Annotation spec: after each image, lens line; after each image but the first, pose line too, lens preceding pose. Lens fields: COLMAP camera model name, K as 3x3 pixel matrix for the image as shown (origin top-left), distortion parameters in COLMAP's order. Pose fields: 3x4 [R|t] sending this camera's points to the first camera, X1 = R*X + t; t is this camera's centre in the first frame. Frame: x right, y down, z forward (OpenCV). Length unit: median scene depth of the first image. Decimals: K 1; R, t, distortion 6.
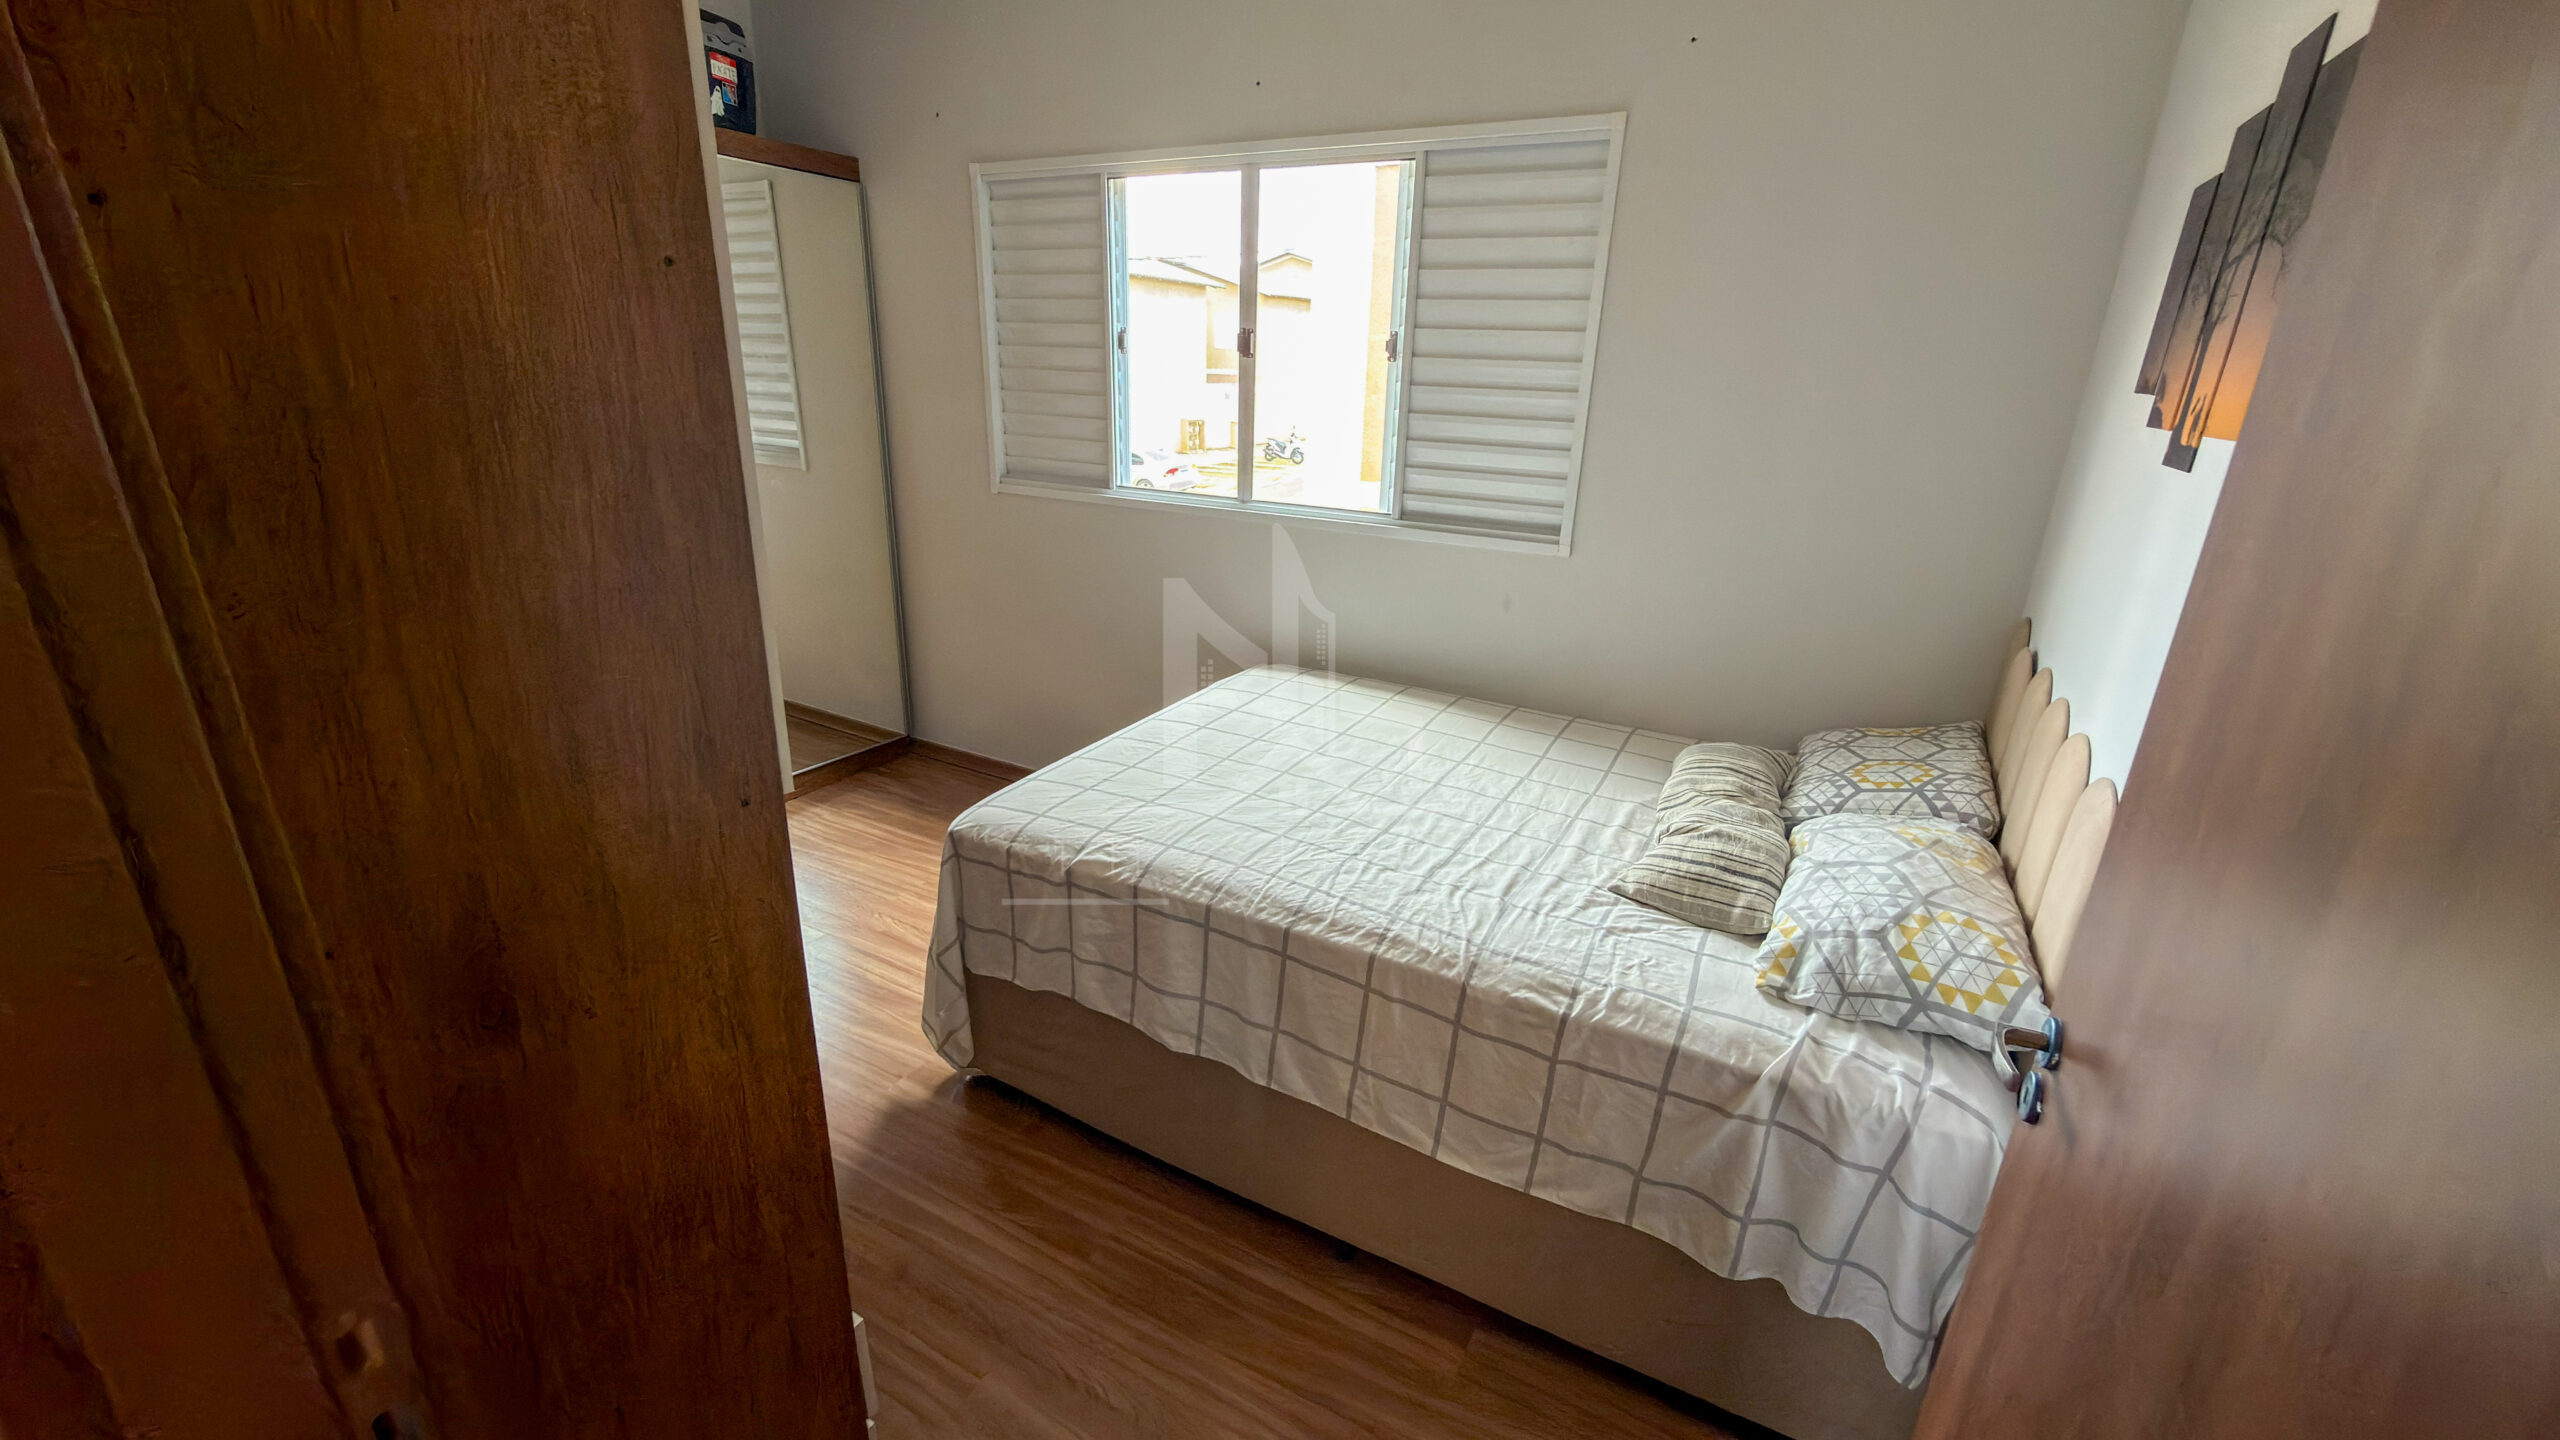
lens RADIAL K [[1014.0, 0, 1280.0], [0, 1014.0, 720.0], [0, 0, 1]] dist [-0.000765, -0.000140]
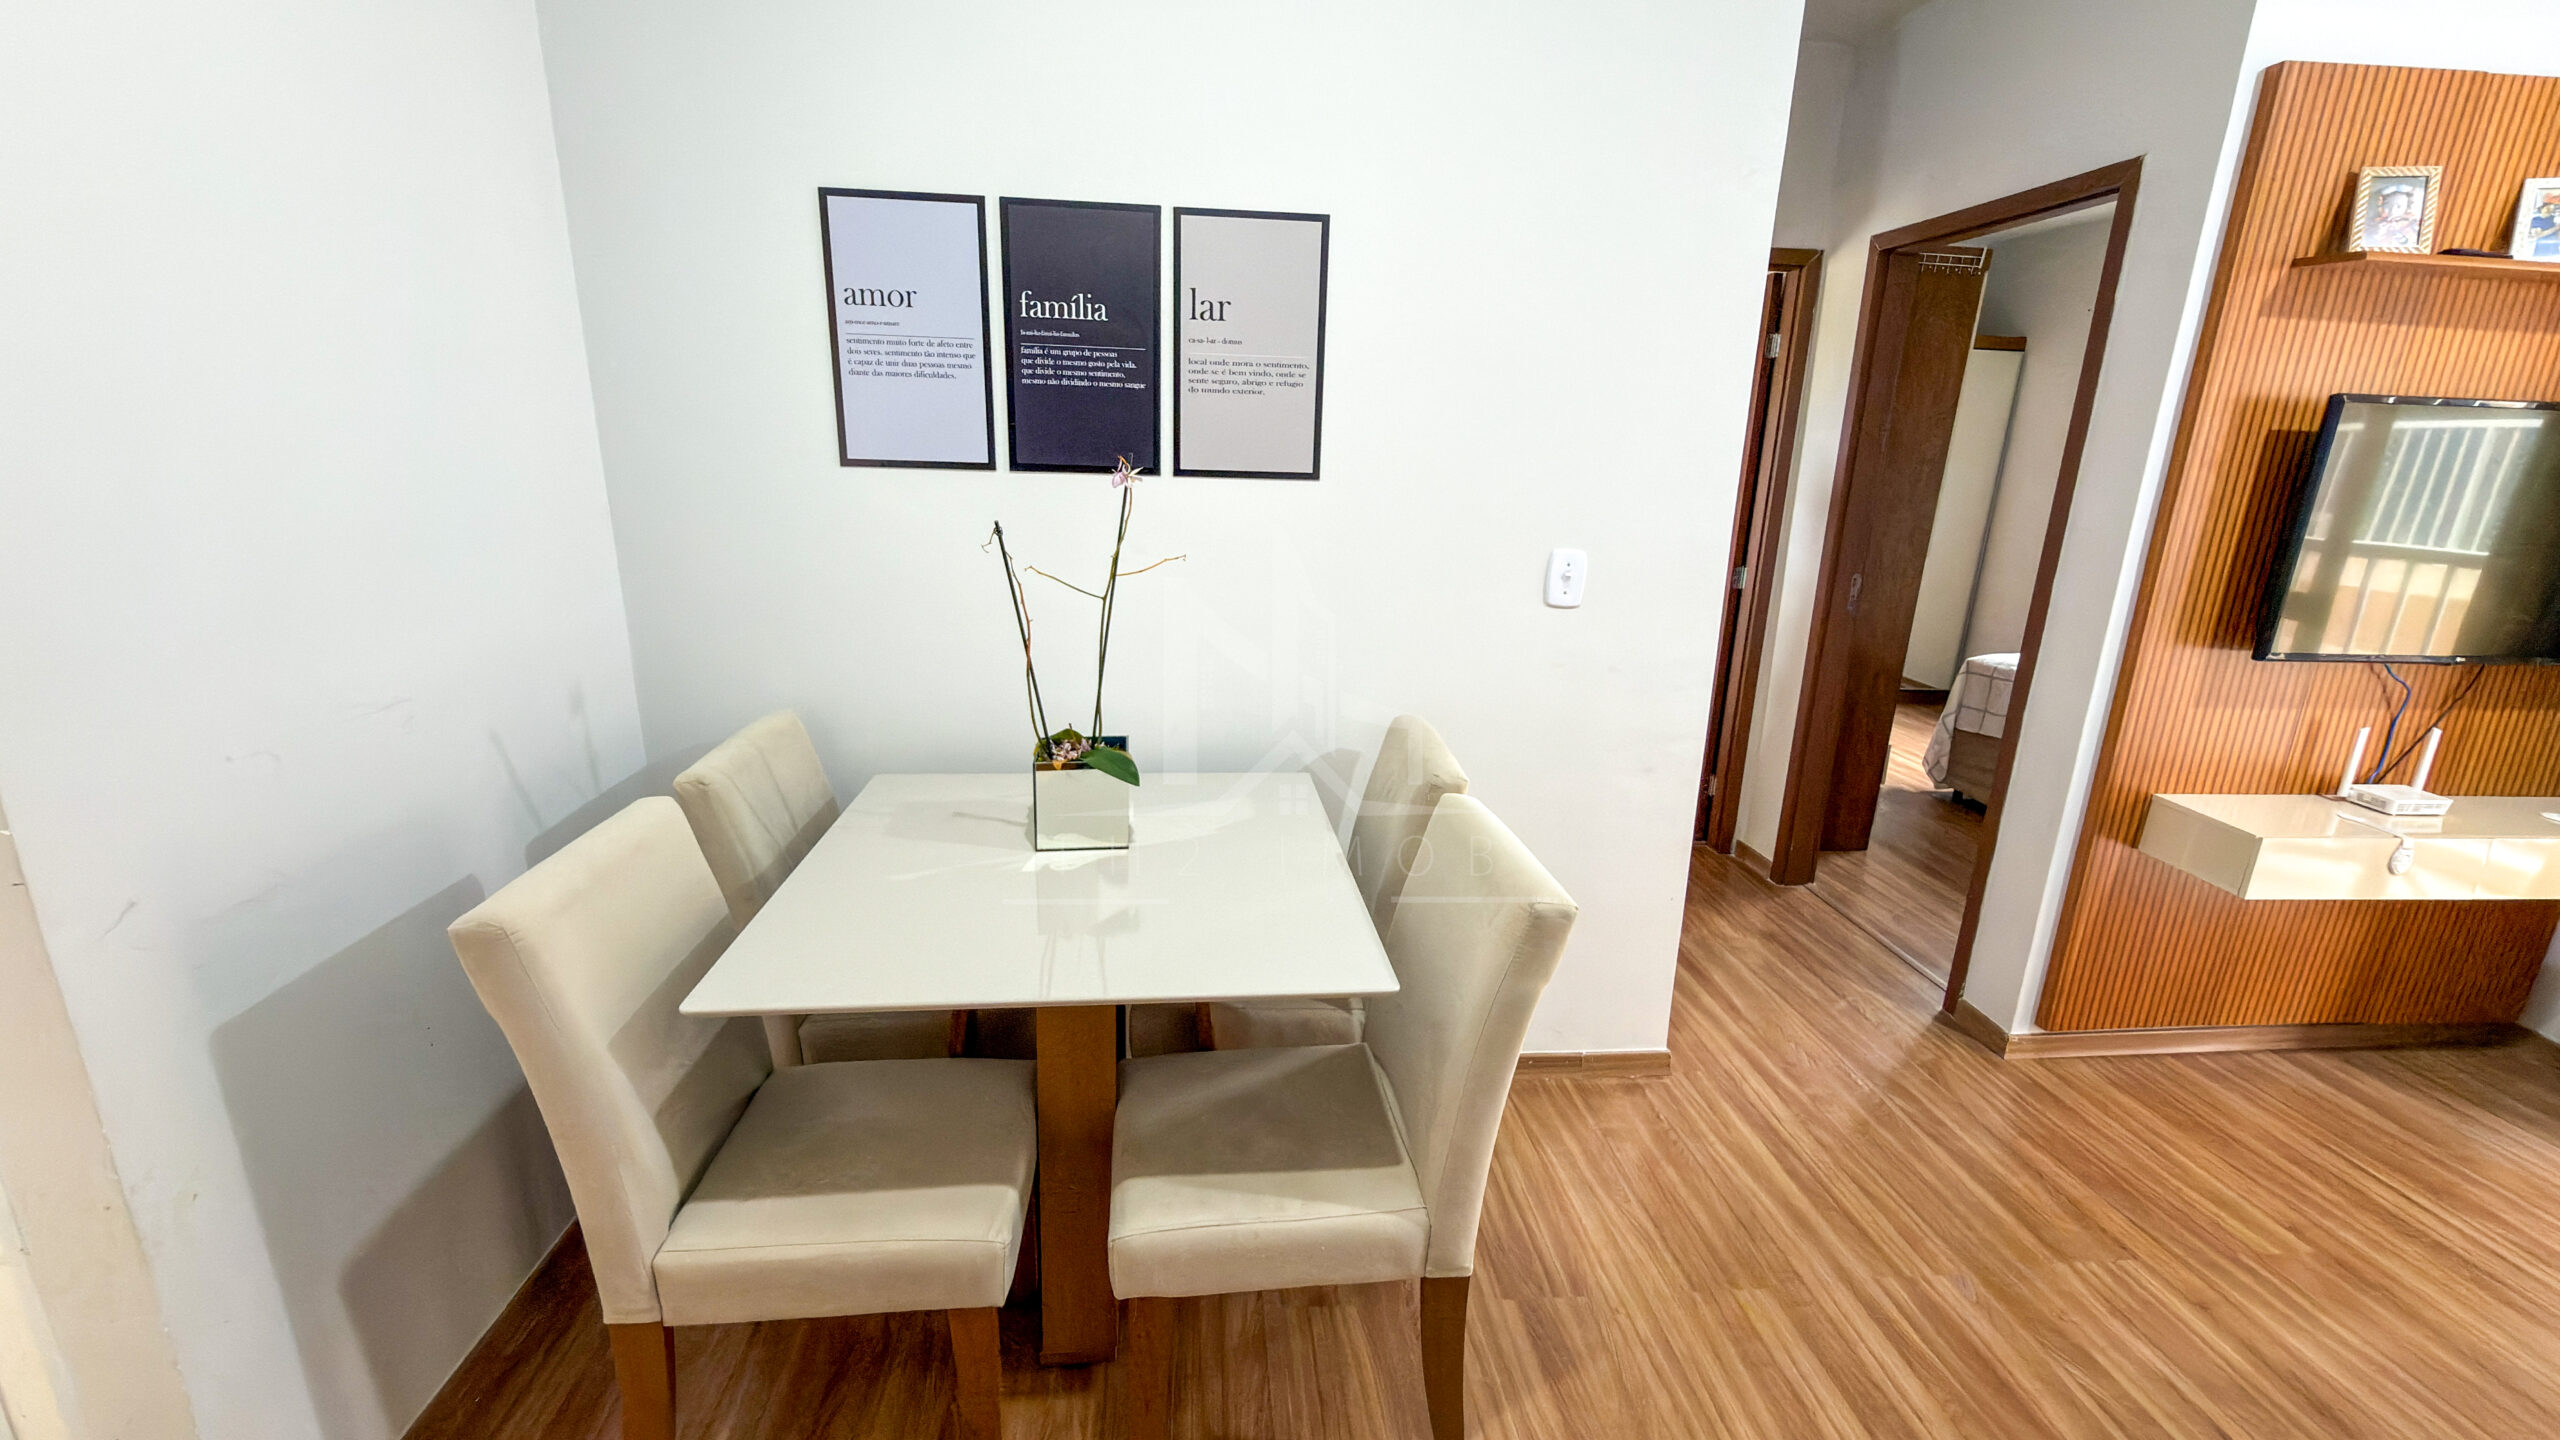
lens RADIAL K [[993.7, 0, 1277.3], [0, 993.7, 715.2], [0, 0, 1]] dist [0.001123, 0.000042]
pose [[0.557239, 0.174046, -0.811907, 0.400514], [-0.283995, 0.958767, 0.010613, 0.391632], [0.780276, 0.224664, 0.583691, -0.916526]]
